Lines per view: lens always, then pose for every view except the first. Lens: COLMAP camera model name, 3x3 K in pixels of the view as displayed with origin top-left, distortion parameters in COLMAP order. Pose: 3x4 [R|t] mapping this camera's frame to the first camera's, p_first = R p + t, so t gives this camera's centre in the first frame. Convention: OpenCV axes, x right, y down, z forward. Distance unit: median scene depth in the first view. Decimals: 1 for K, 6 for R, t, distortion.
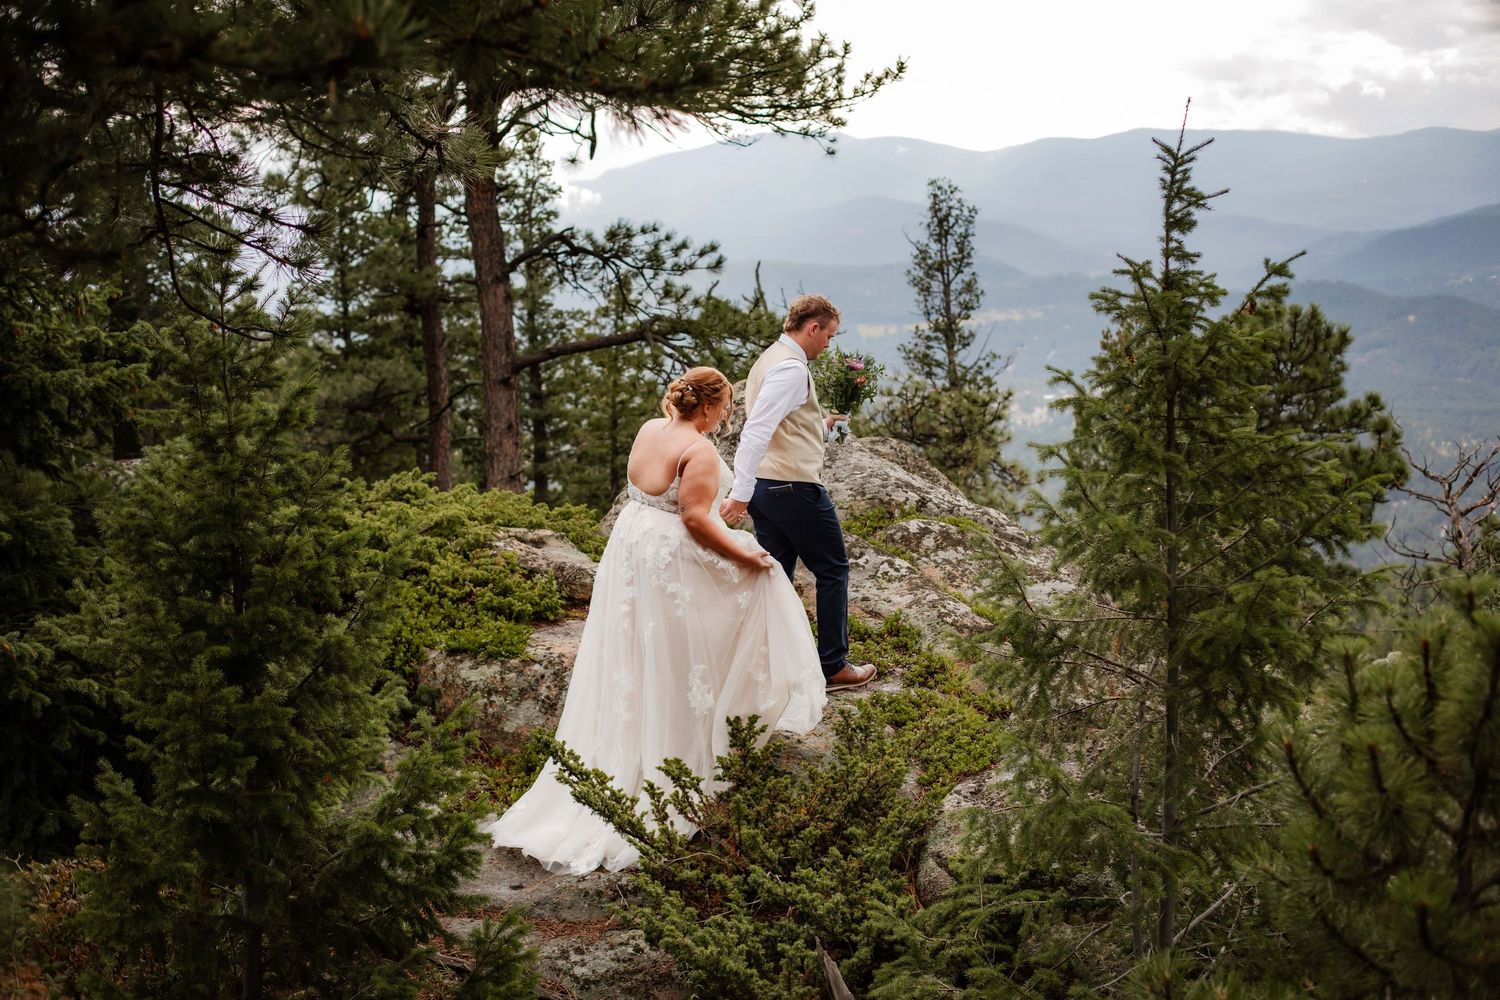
lens RADIAL K [[2186.2, 0, 778.8], [0, 2186.2, 499.6], [0, 0, 1]] dist [-0.130792, 0.133646]
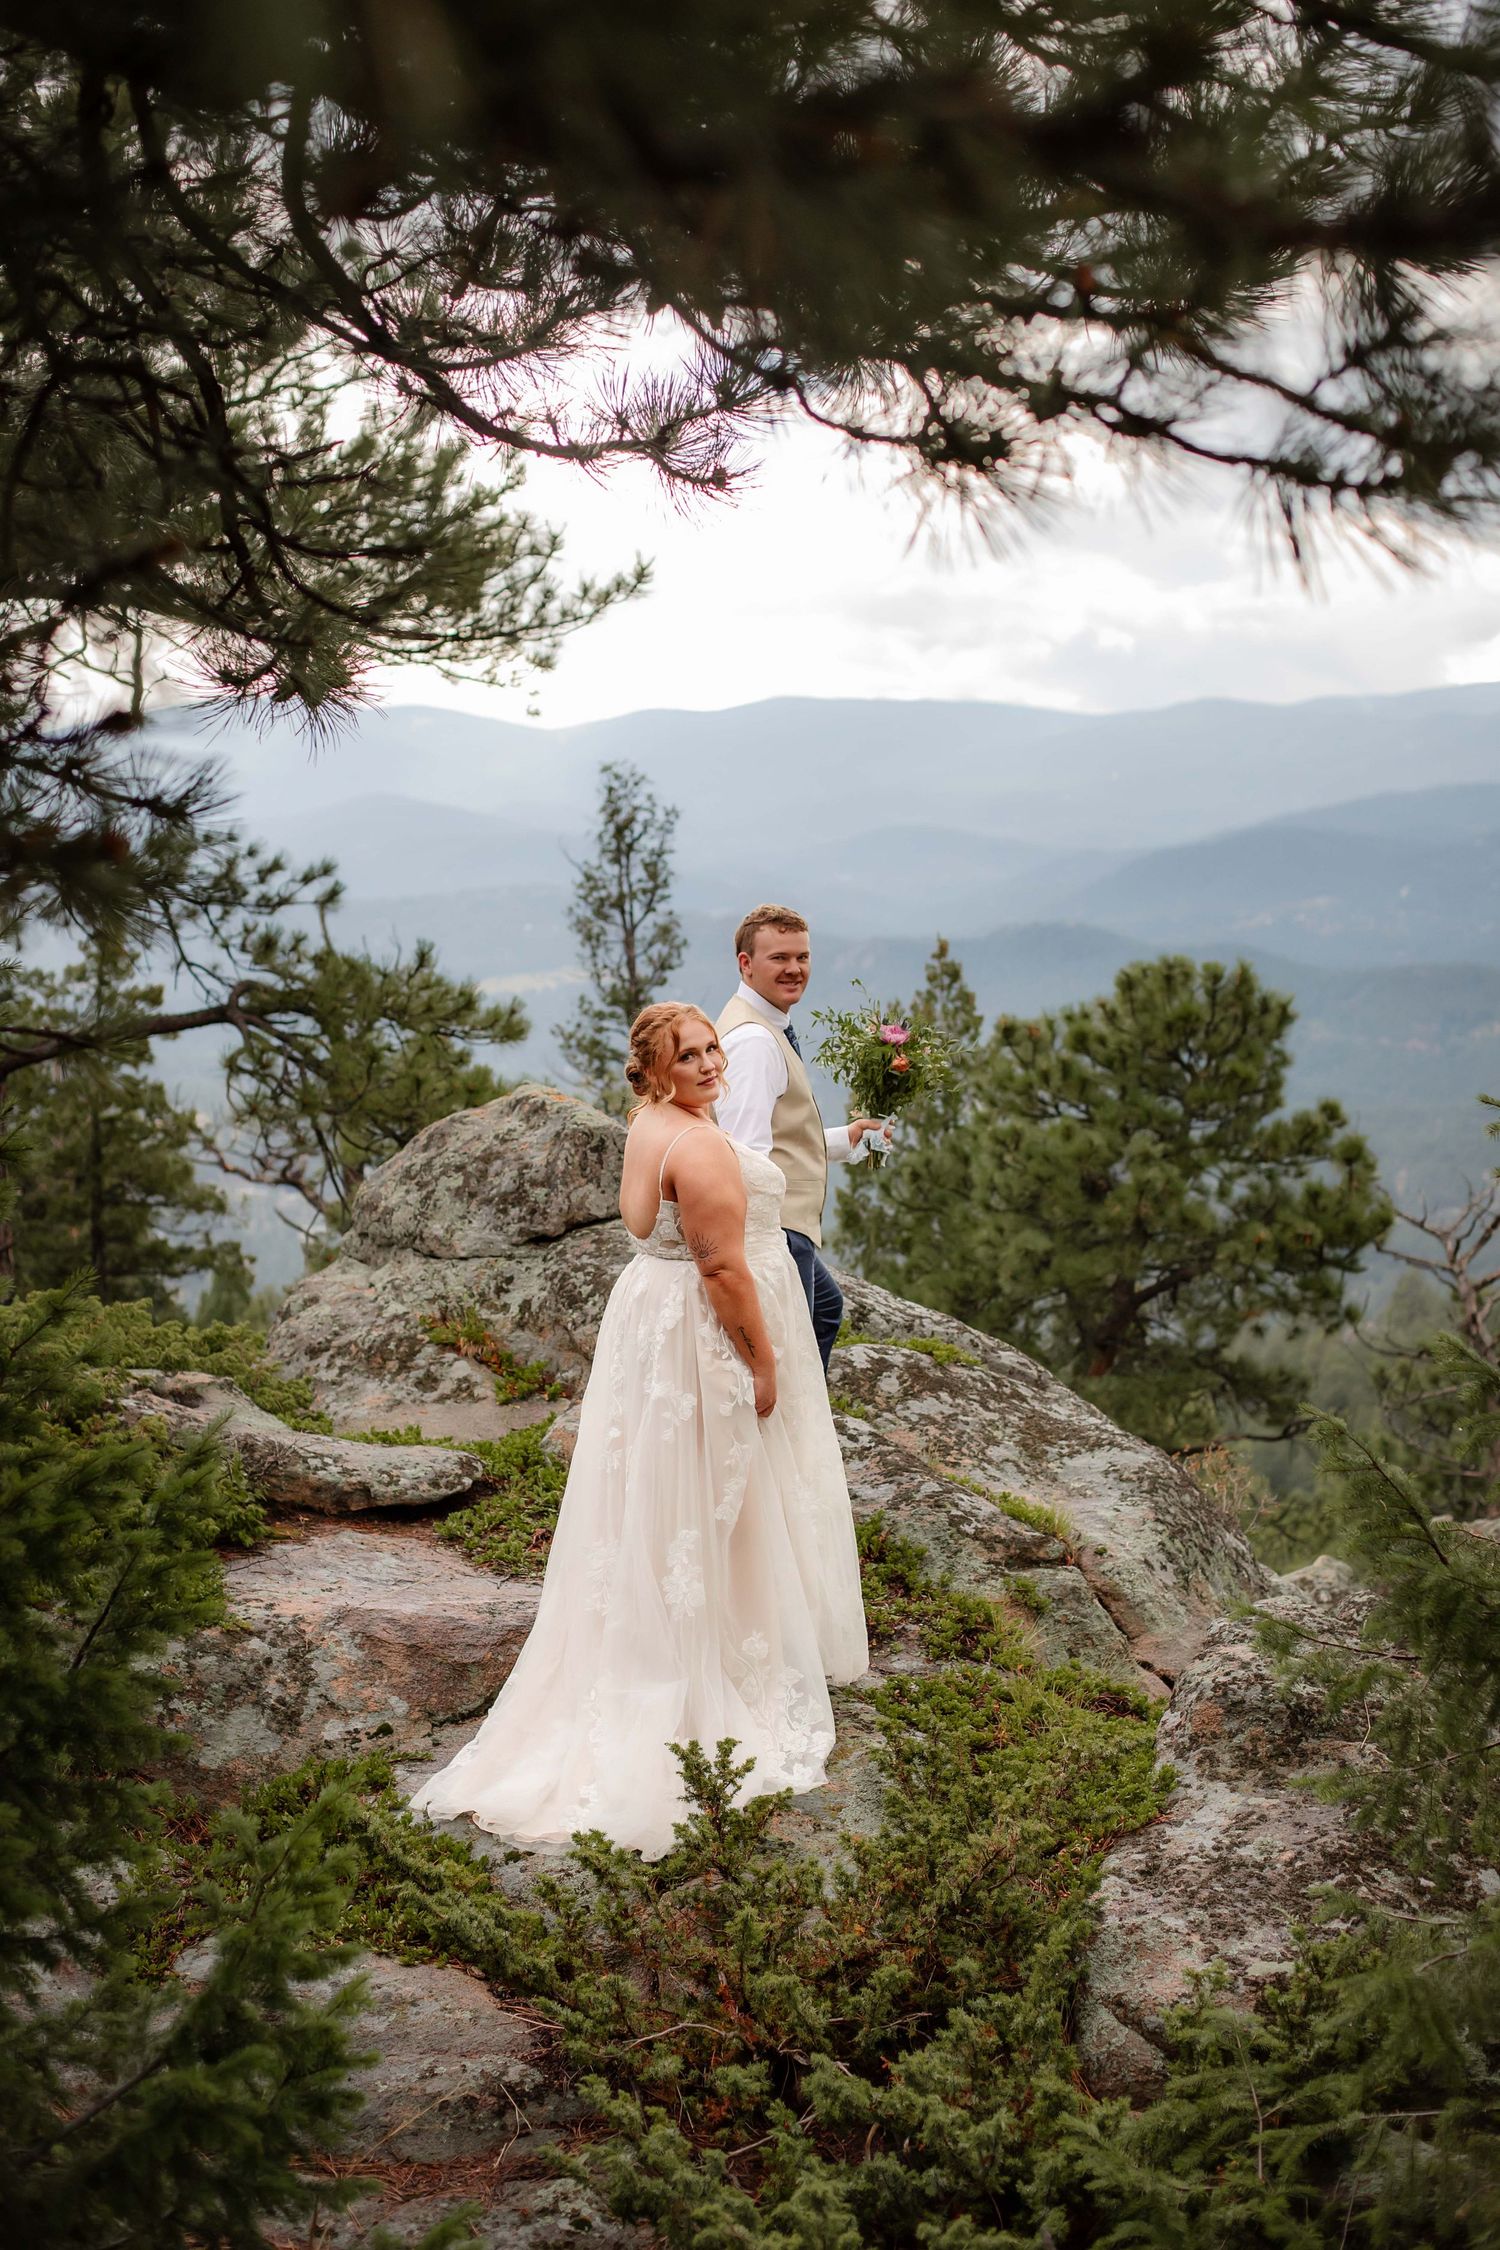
lens RADIAL K [[3279.3, 0, 750.0], [0, 3279.3, 1125.0], [0, 0, 1]] dist [-0.130792, 0.133646]
pose [[0.986973, -0.006314, 0.160760, -0.109355], [0.012451, 0.999230, -0.037195, -0.017743], [-0.160401, 0.038712, 0.986292, 0.169685]]
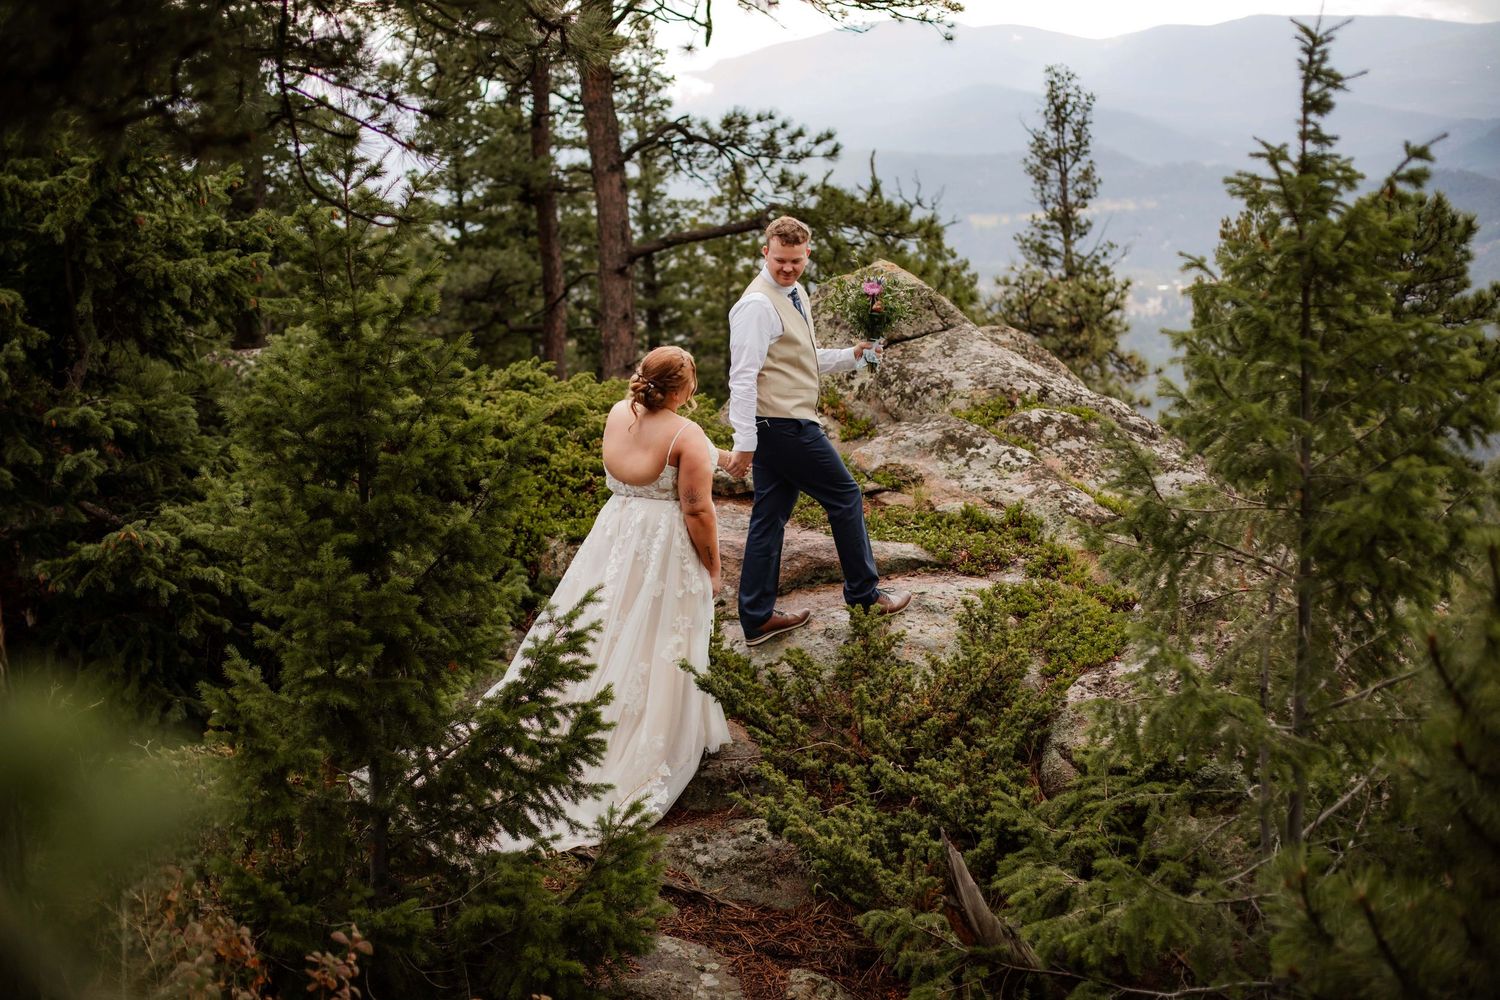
lens RADIAL K [[2186.2, 0, 778.8], [0, 2186.2, 499.6], [0, 0, 1]] dist [-0.130792, 0.133646]
pose [[0.998716, 0.003027, -0.050569, -0.004577], [-0.000506, 0.998759, 0.049806, 0.000984], [0.050657, -0.049717, 0.997478, 0.005547]]
